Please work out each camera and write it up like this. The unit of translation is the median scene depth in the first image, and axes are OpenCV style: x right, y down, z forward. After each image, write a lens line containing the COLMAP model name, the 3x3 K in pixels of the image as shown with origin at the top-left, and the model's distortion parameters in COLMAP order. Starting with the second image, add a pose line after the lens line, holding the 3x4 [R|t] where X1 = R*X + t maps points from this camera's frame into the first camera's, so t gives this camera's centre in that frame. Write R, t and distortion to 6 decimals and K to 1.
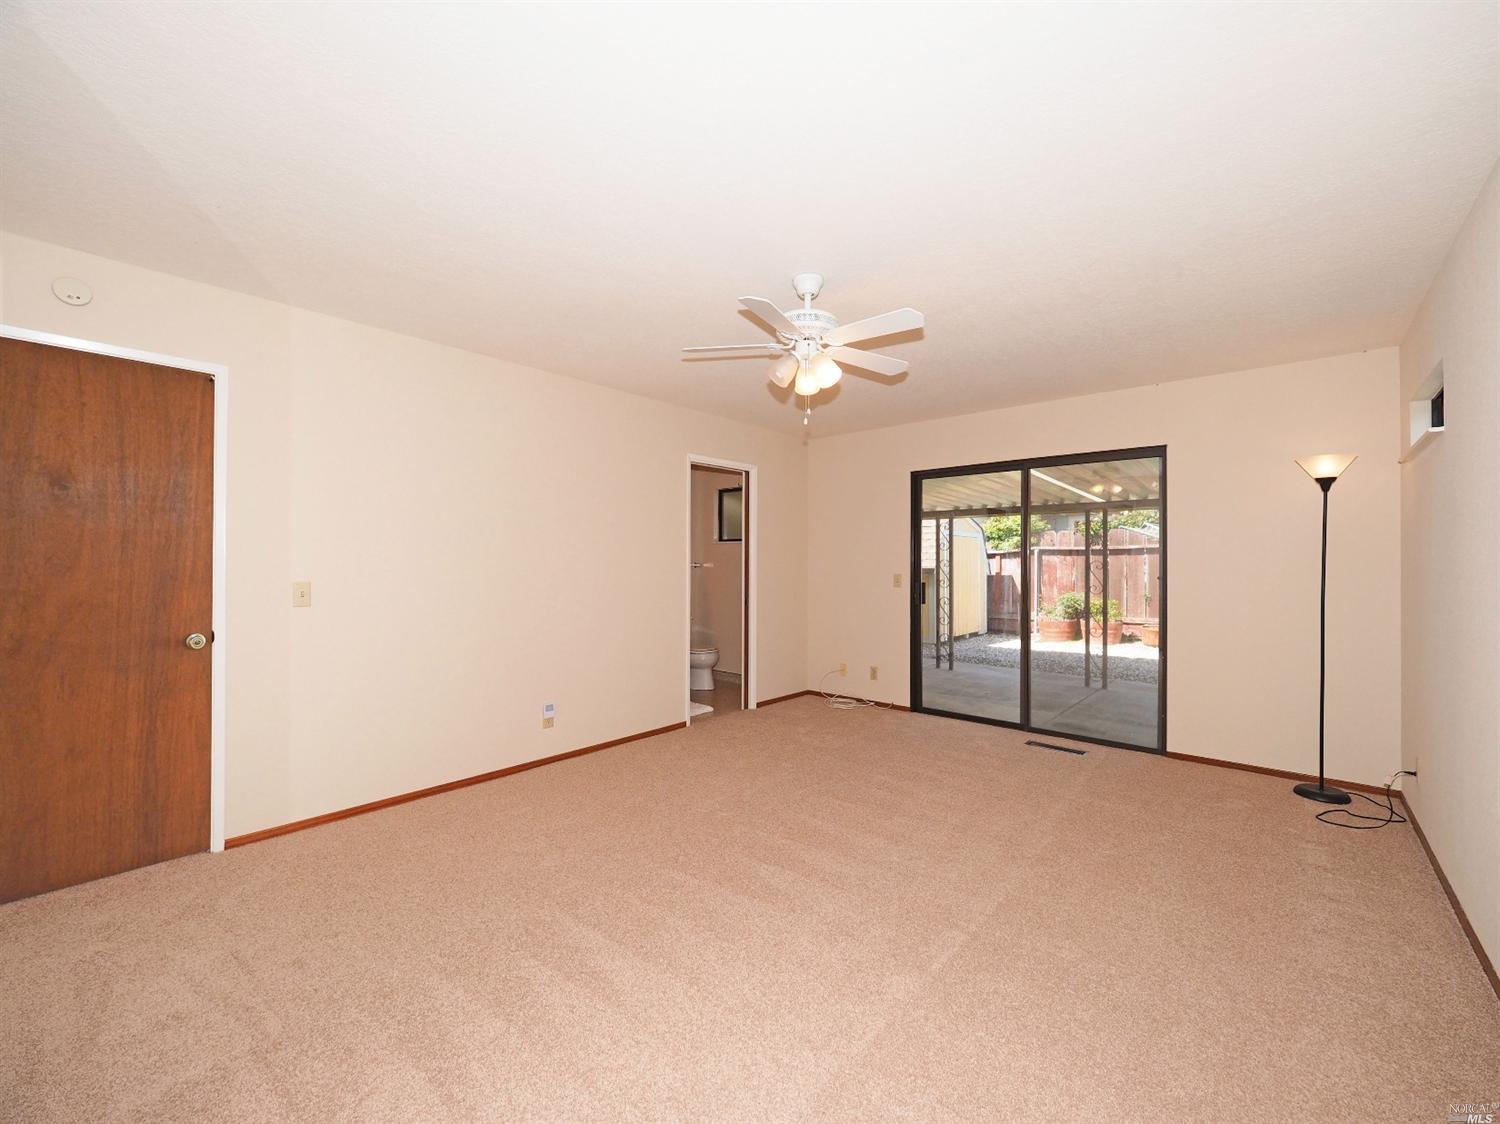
lens RADIAL K [[621.6, 0, 750.0], [0, 621.6, 562.0], [0, 0, 1]] dist [-0.000387, -0.000096]
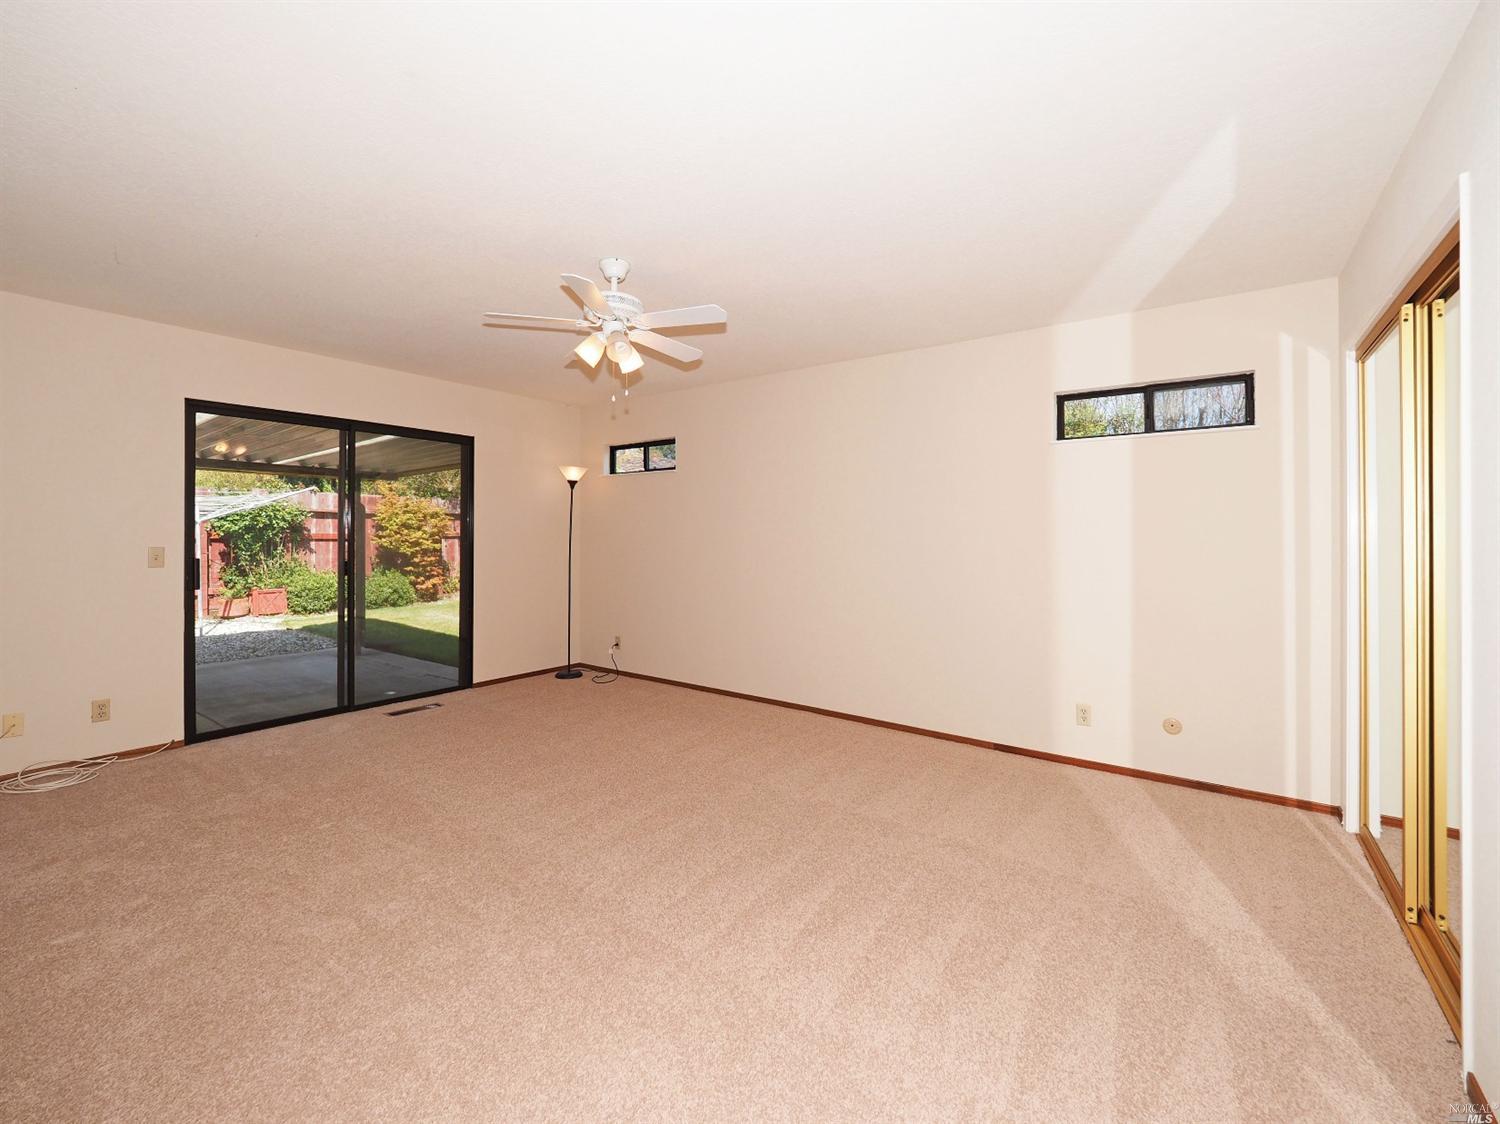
lens RADIAL K [[621.6, 0, 750.0], [0, 621.6, 562.0], [0, 0, 1]] dist [-0.000387, -0.000096]
pose [[-0.090903, -0.044748, 0.994854, -0.590250], [-0.008378, 0.998989, 0.044168, 0.001588], [-0.995825, -0.004320, -0.091186, 0.543682]]
